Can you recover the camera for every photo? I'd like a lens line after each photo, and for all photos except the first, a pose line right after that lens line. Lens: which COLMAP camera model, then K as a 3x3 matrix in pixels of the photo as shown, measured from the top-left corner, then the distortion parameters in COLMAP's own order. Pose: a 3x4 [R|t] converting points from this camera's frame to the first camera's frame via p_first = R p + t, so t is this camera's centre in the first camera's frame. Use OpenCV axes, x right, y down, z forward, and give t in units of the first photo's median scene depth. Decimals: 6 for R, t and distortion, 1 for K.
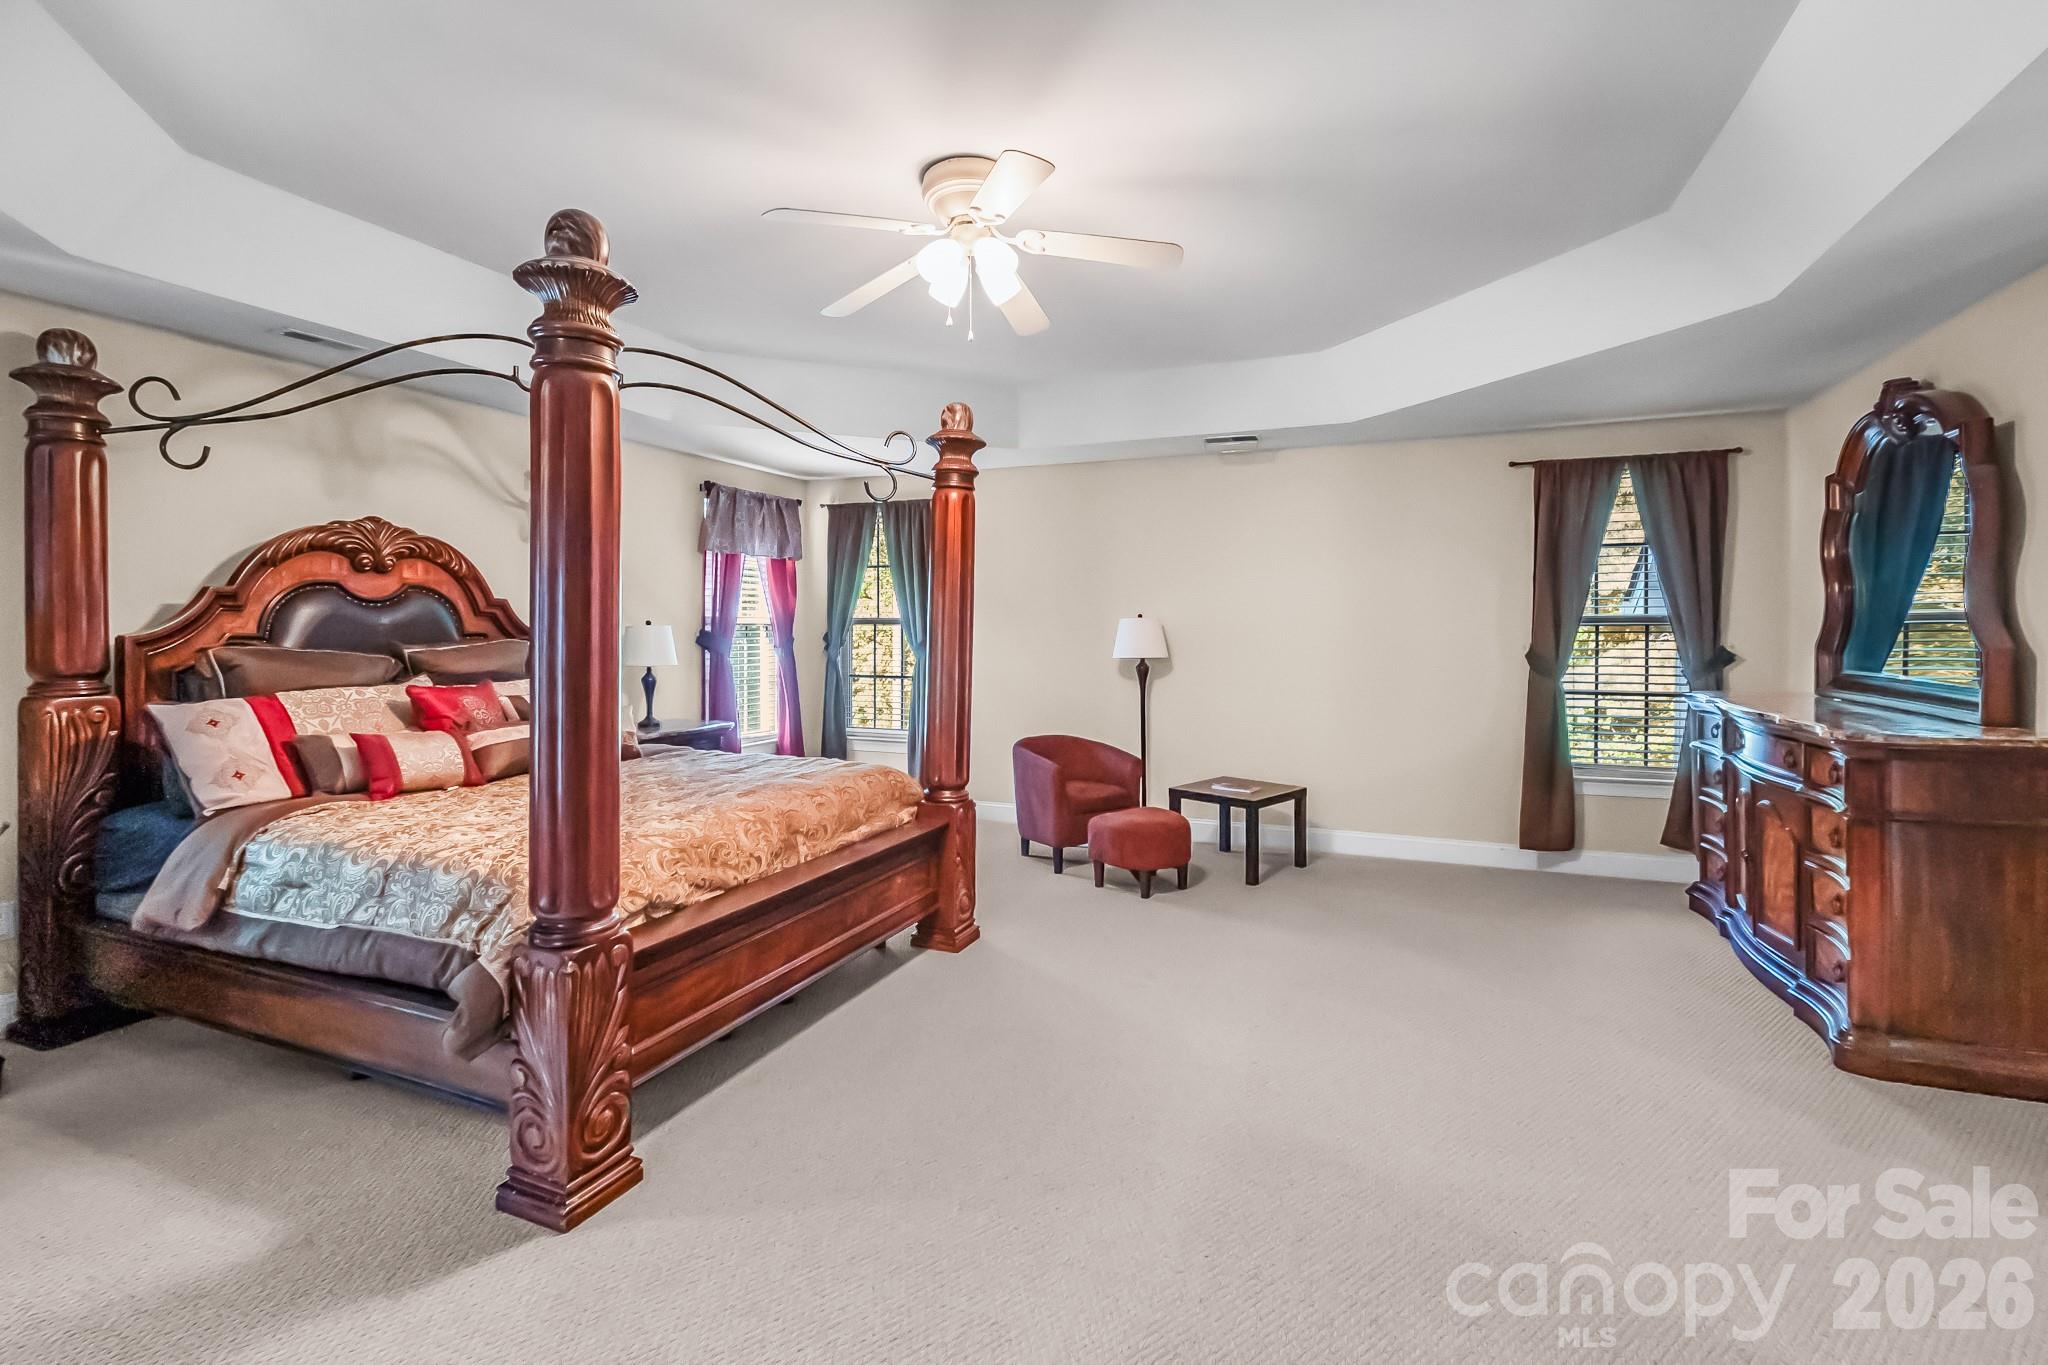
lens RADIAL K [[918.3, 0, 1026.0], [0, 918.3, 652.3], [0, 0, 1]] dist [0.000901, -0.000275]
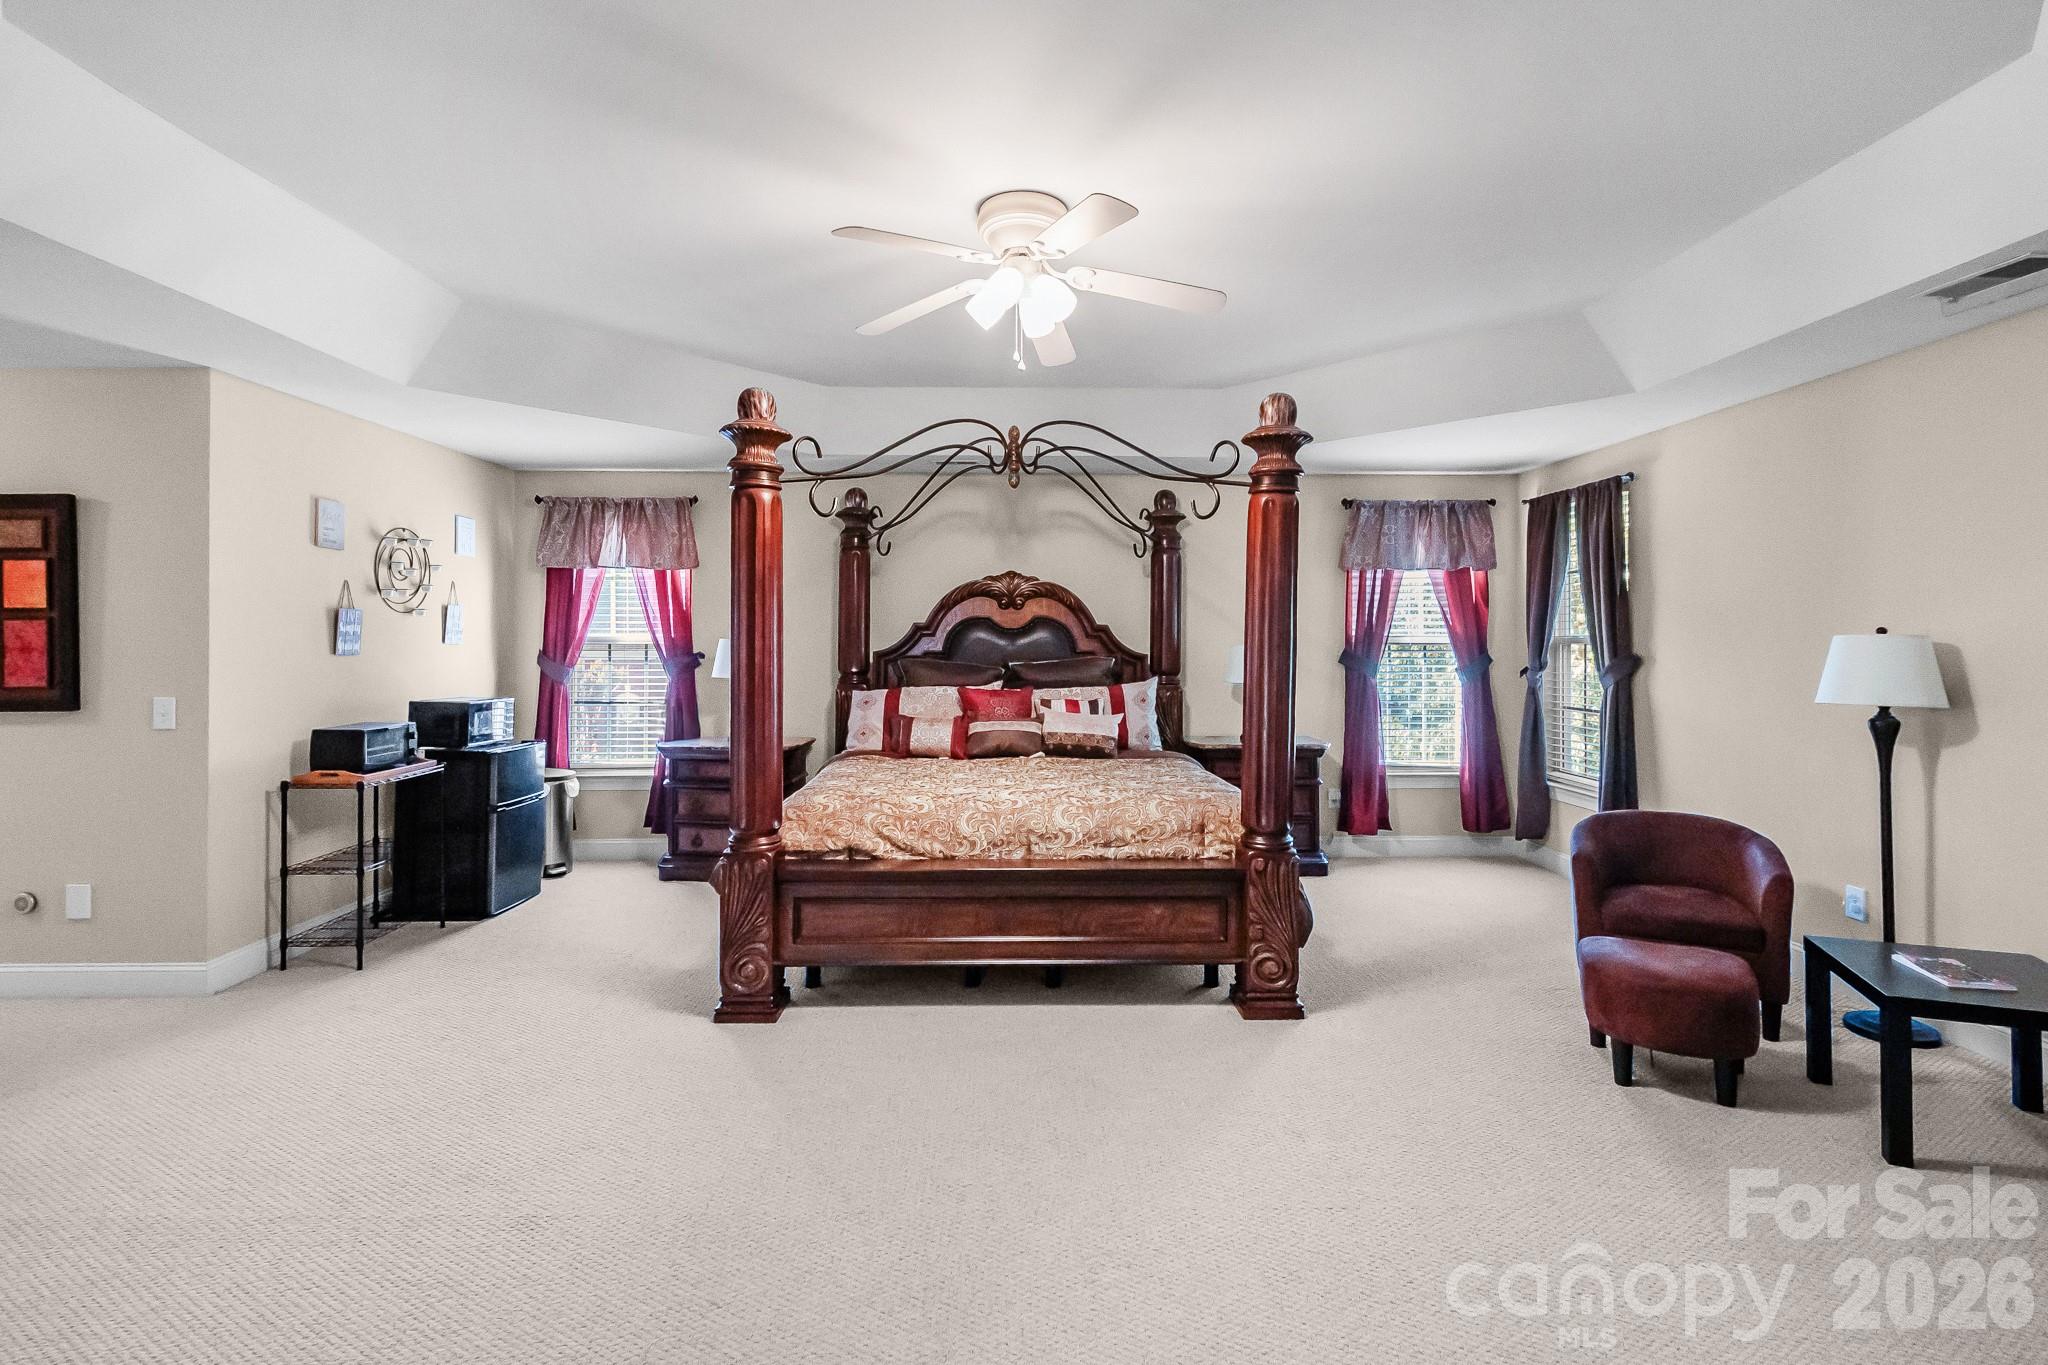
lens RADIAL K [[918.3, 0, 1026.0], [0, 918.3, 652.3], [0, 0, 1]] dist [0.000901, -0.000275]
pose [[0.409975, 0.010983, -0.912031, 0.608163], [-0.026347, 0.999653, 0.000194, -0.018604], [0.911716, 0.023950, 0.410122, 0.419110]]
